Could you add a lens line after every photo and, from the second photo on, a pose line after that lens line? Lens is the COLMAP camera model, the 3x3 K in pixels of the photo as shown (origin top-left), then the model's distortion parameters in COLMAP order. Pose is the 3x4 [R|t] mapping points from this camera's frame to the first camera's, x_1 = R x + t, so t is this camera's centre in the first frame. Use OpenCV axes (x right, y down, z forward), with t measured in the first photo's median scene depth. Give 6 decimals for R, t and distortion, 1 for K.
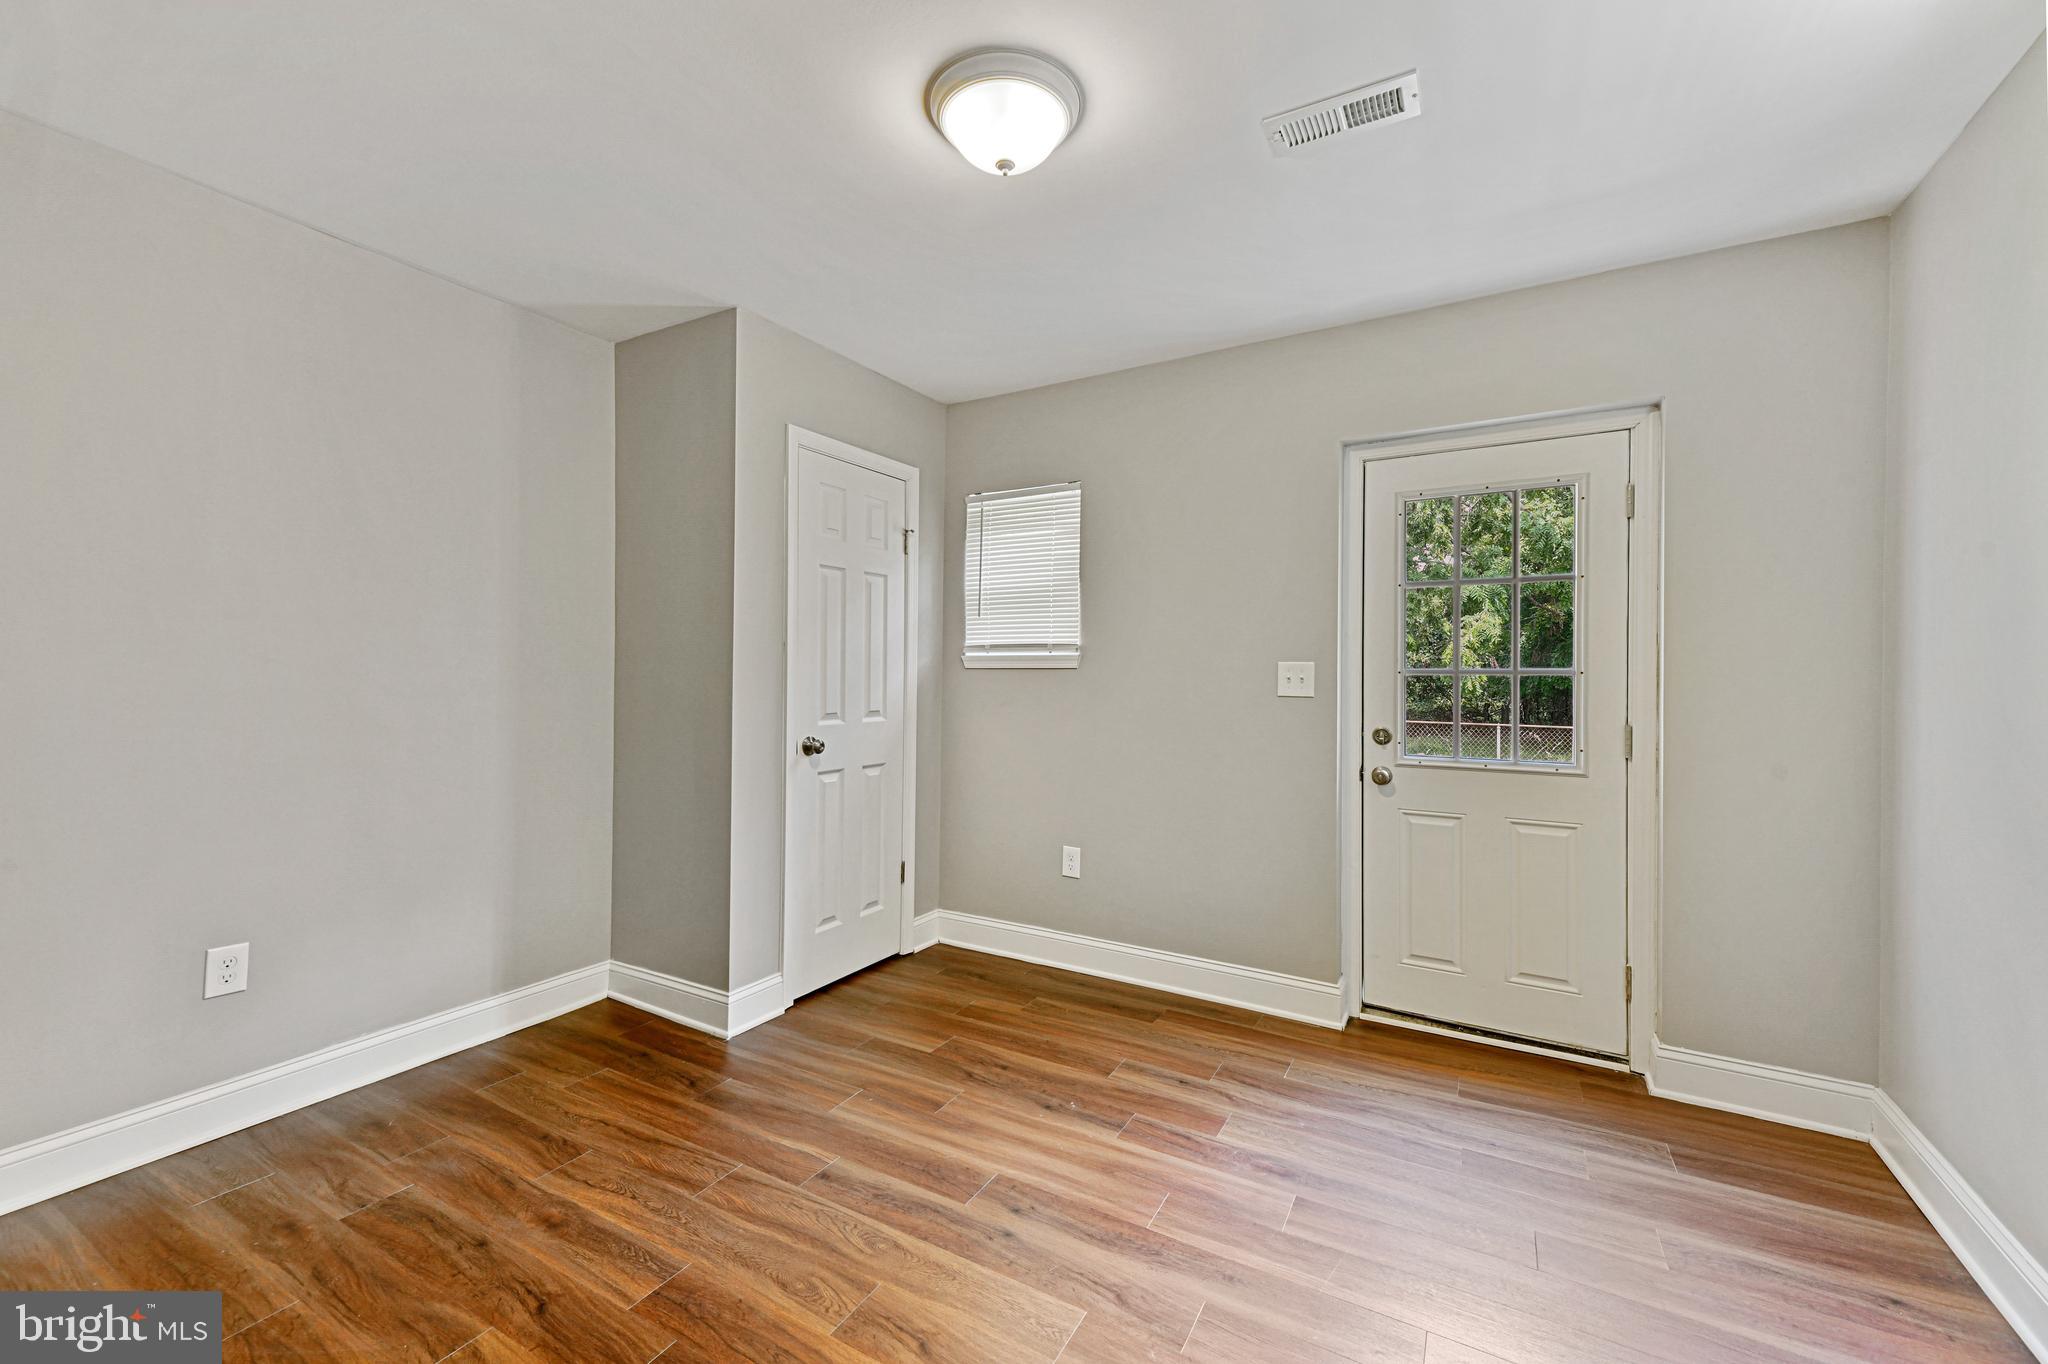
lens RADIAL K [[822.7, 0, 1024.9], [0, 822.7, 670.2], [0, 0, 1]] dist [0.024052, -0.004531]
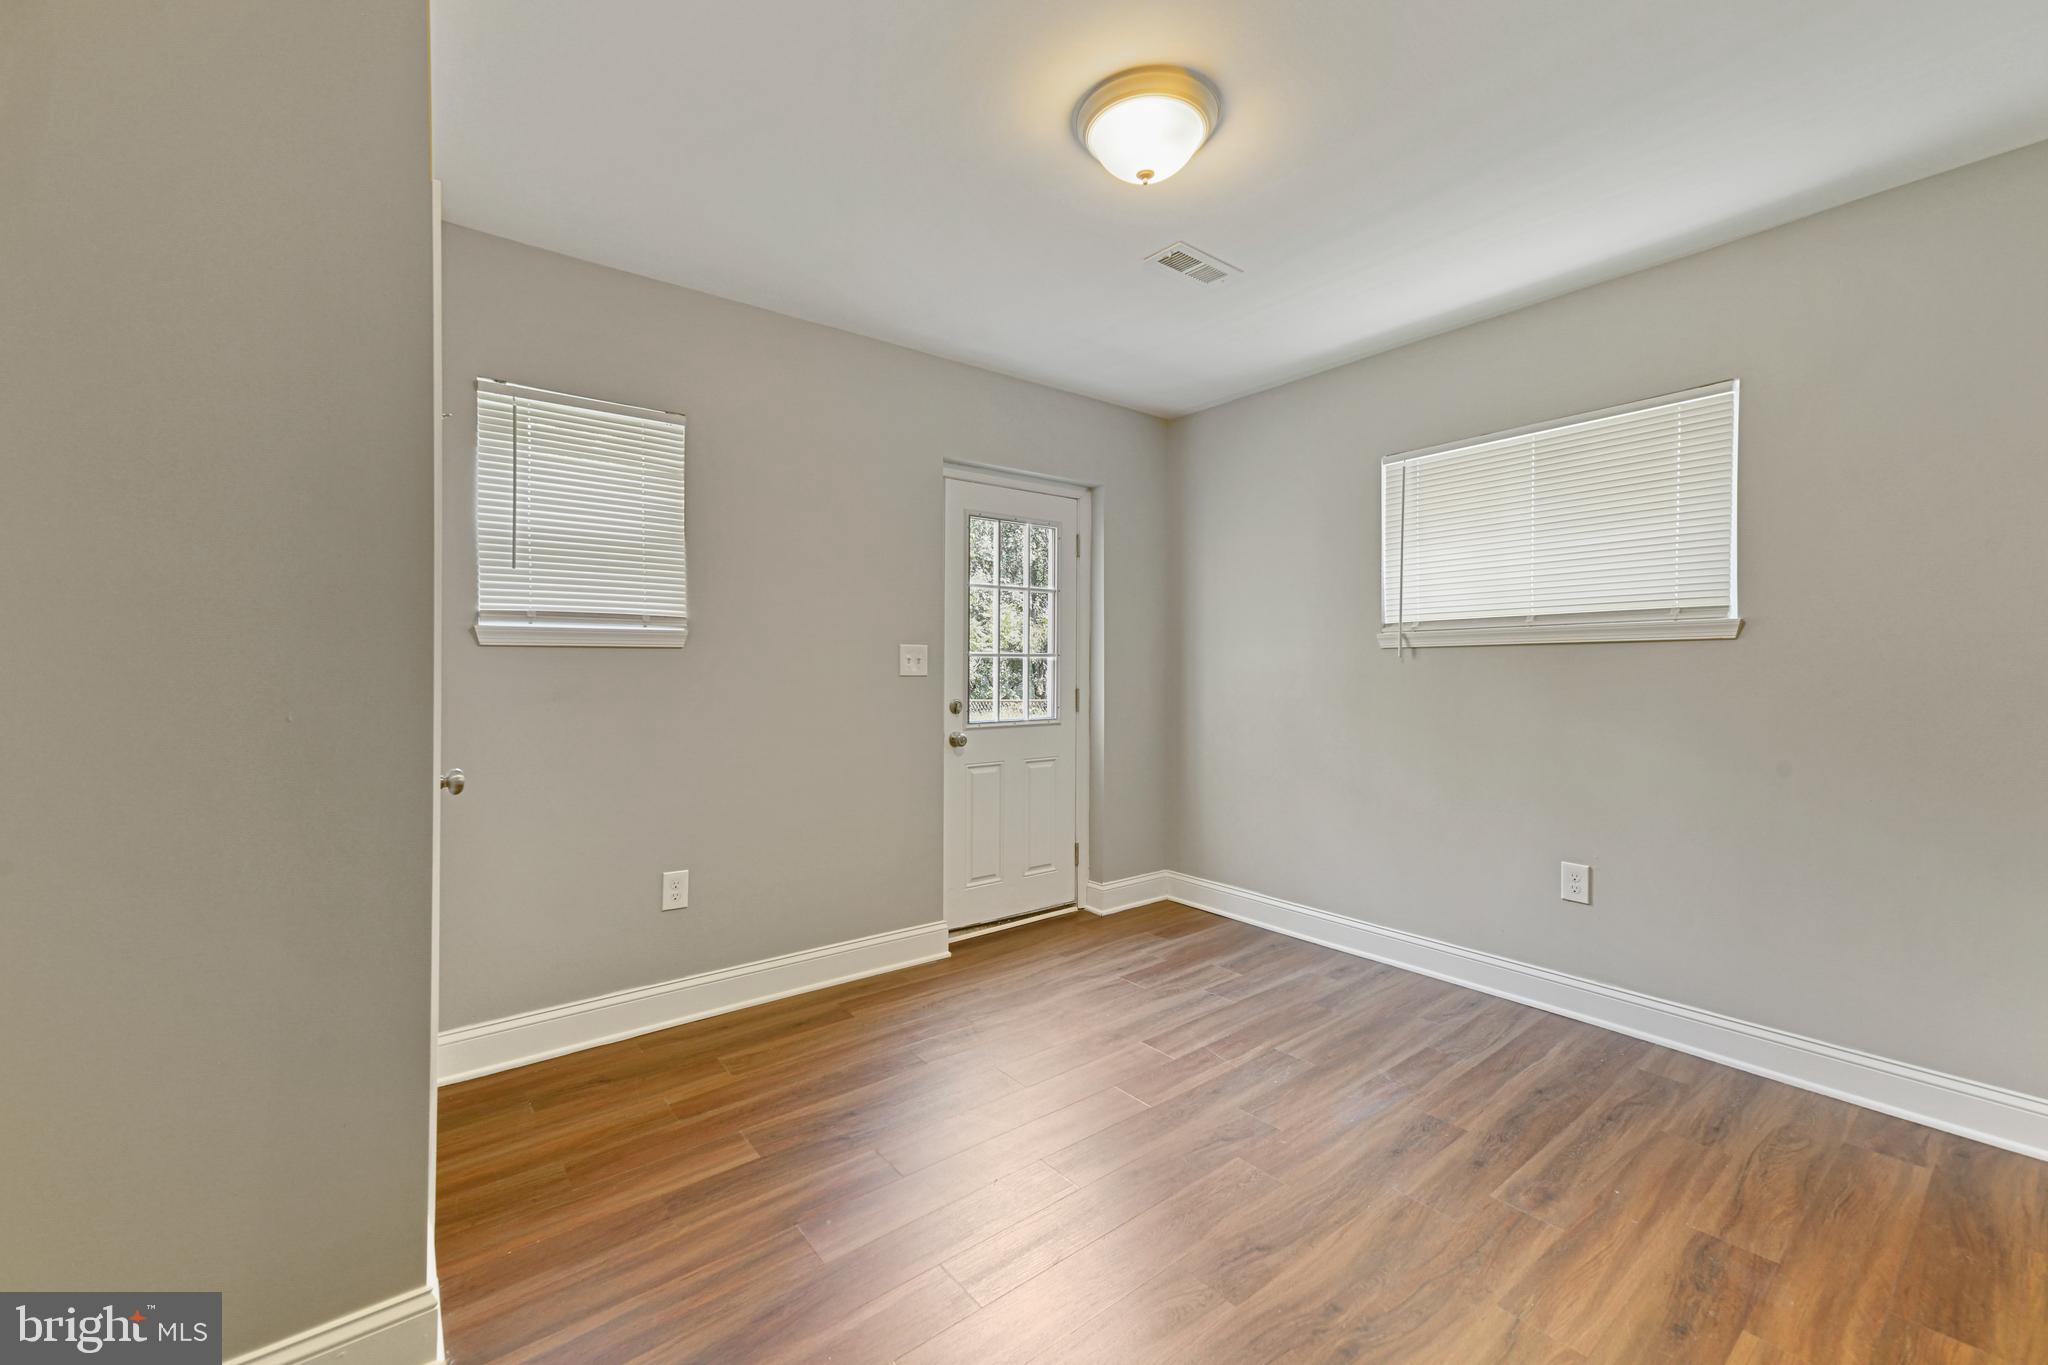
lens RADIAL K [[822.7, 0, 1024.9], [0, 822.7, 670.7], [0, 0, 1]] dist [0.024052, -0.004531]
pose [[0.373563, -0.010568, 0.927544, -0.732528], [-0.002163, 0.999922, 0.012264, 0.012490], [-0.927602, -0.006588, 0.373511, 0.508656]]
